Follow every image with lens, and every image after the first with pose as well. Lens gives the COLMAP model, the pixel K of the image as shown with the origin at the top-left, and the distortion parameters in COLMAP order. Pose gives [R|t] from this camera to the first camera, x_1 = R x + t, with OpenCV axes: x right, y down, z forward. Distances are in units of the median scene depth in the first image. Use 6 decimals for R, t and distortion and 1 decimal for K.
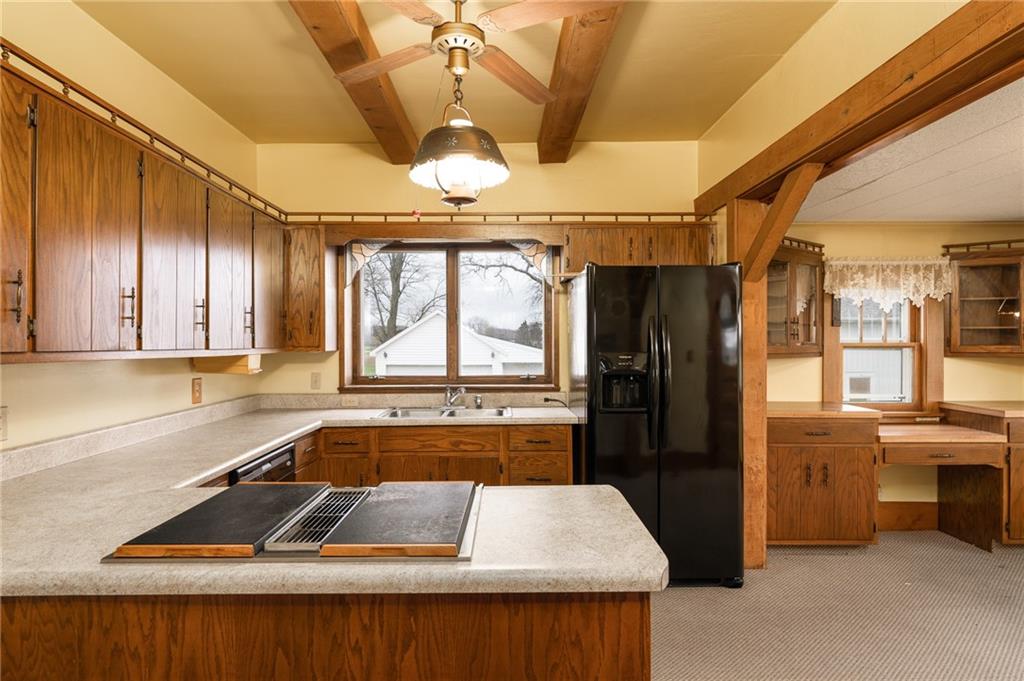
lens RADIAL K [[554.4, 0, 514.2], [0, 554.4, 344.1], [0, 0, 1]] dist [-0.000789, 0.000637]
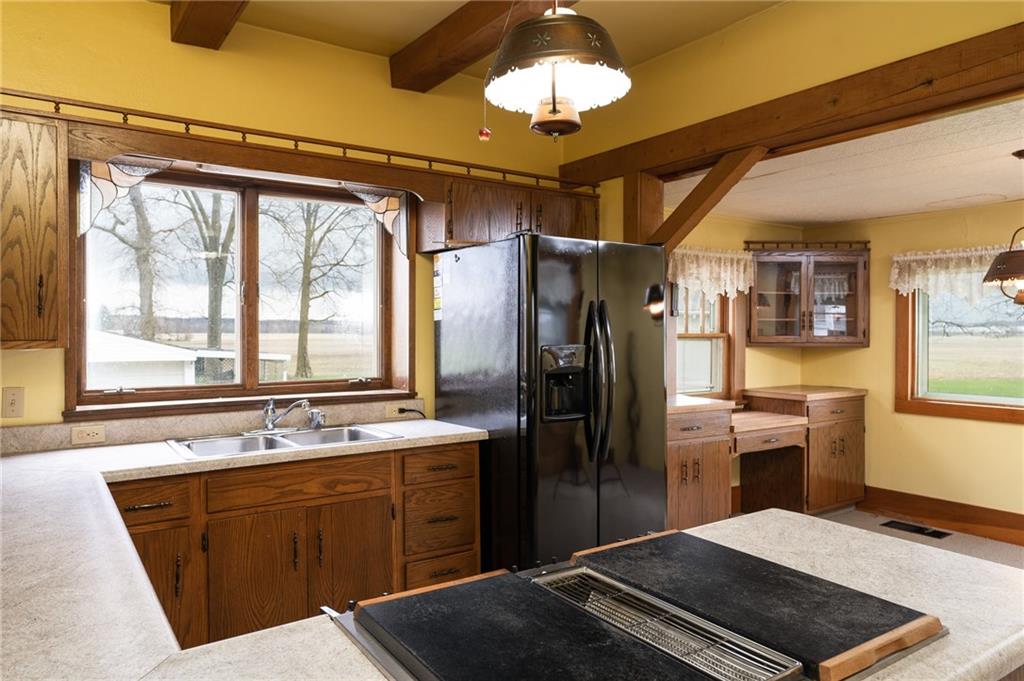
lens RADIAL K [[681.8, 0, 510.5], [0, 681.8, 331.7], [0, 0, 1]] dist [0.000843, -0.000575]
pose [[0.836170, 0.002066, 0.548467, -0.343338], [0.000663, 0.999988, -0.004778, 0.000264], [-0.548470, 0.004359, 0.836159, 0.180767]]
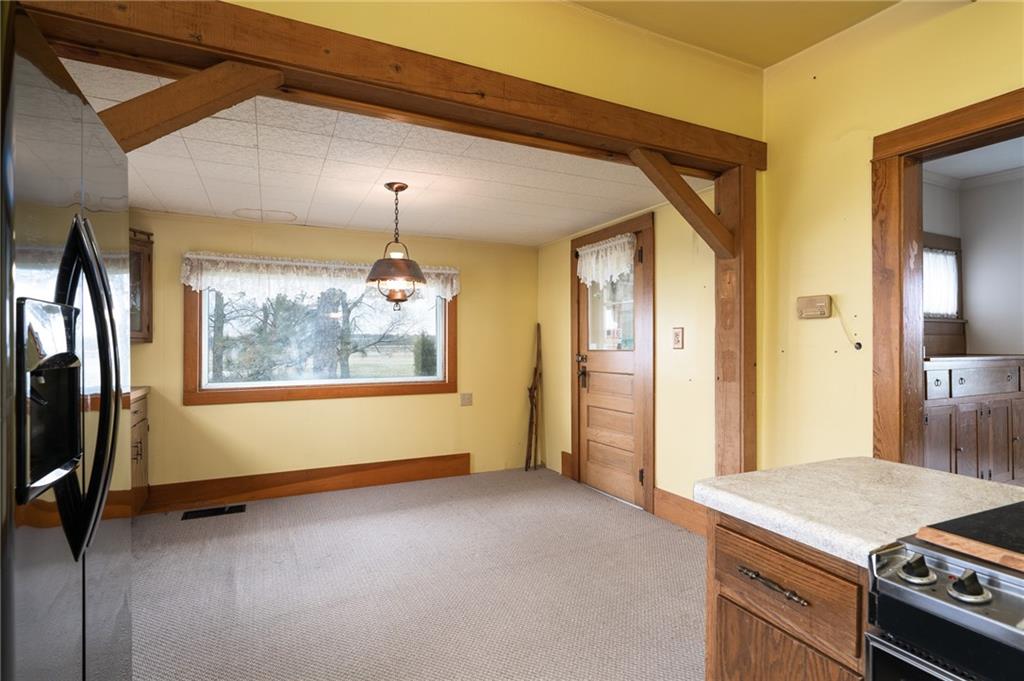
lens RADIAL K [[504.3, 0, 508.9], [0, 504.3, 340.7], [0, 0, 1]] dist [-0.001852, 0.001627]
pose [[-0.409328, 0.008740, 0.912345, -0.164240], [0.008779, 0.999946, -0.005640, 0.034909], [-0.912345, 0.005700, -0.409383, 0.723566]]
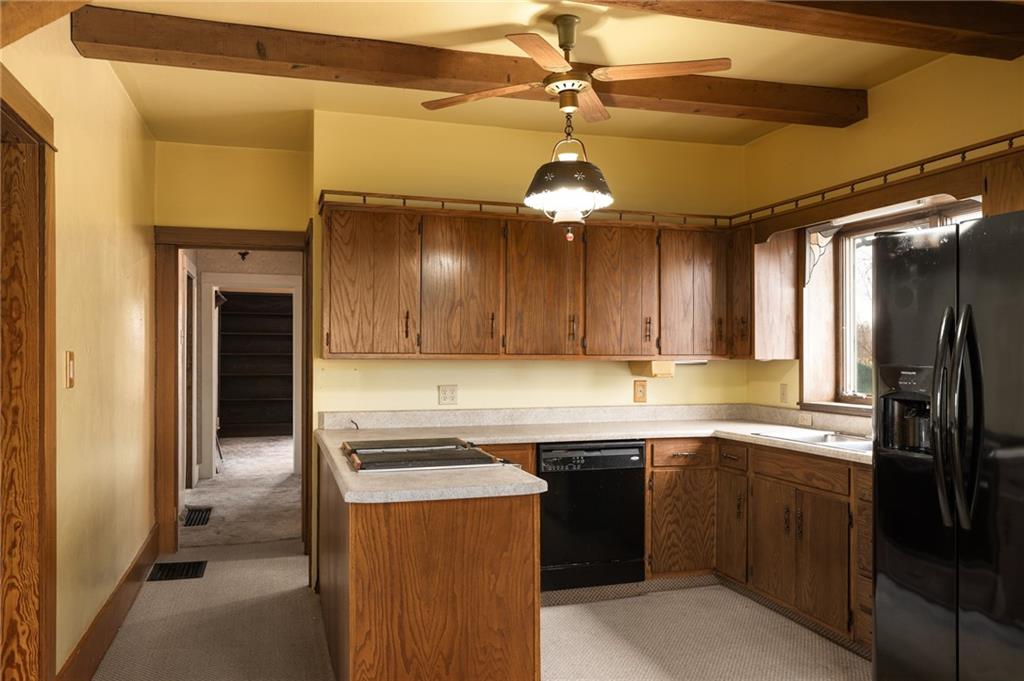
lens RADIAL K [[784.4, 0, 506.9], [0, 784.4, 347.7], [0, 0, 1]] dist [0.005950, 0.001996]
pose [[0.272841, -0.000319, -0.962059, 0.794598], [-0.008766, 0.999958, -0.002817, 0.000607], [0.962019, 0.009202, 0.272827, 0.246689]]
